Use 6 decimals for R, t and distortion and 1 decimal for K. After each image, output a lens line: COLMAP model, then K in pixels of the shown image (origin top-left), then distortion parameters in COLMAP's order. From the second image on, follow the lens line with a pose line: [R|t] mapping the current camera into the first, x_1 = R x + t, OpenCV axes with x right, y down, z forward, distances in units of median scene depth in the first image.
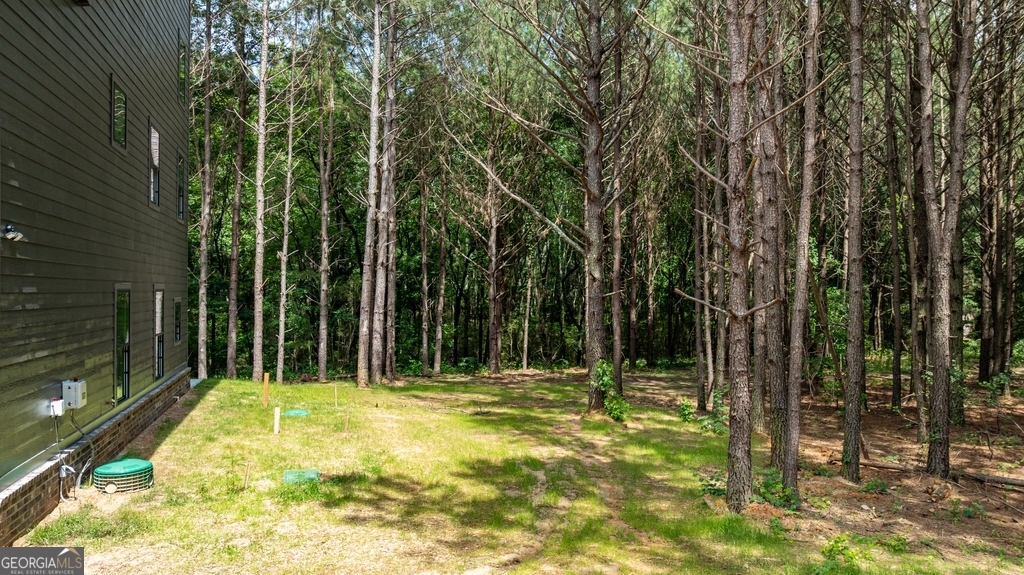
lens RADIAL K [[741.7, 0, 509.4], [0, 741.7, 288.5], [0, 0, 1]] dist [0.009650, 0.000747]
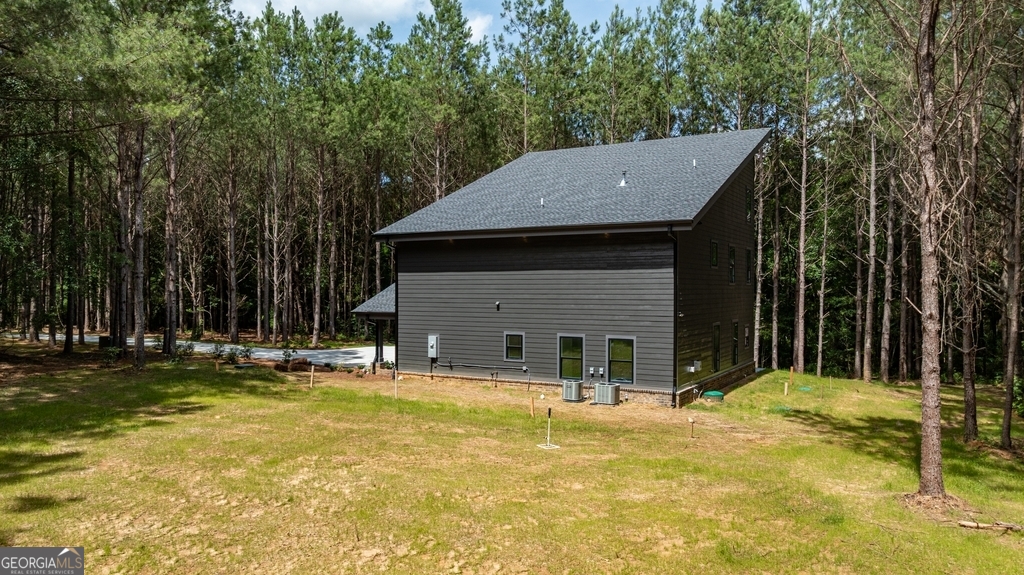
lens RADIAL K [[741.7, 0, 509.4], [0, 741.7, 290.1], [0, 0, 1]] dist [0.009650, 0.000747]
pose [[0.706021, -0.001310, -0.708190, 0.762103], [0.003117, 0.999994, 0.001258, -0.126789], [0.708184, -0.003096, 0.706021, -1.256401]]
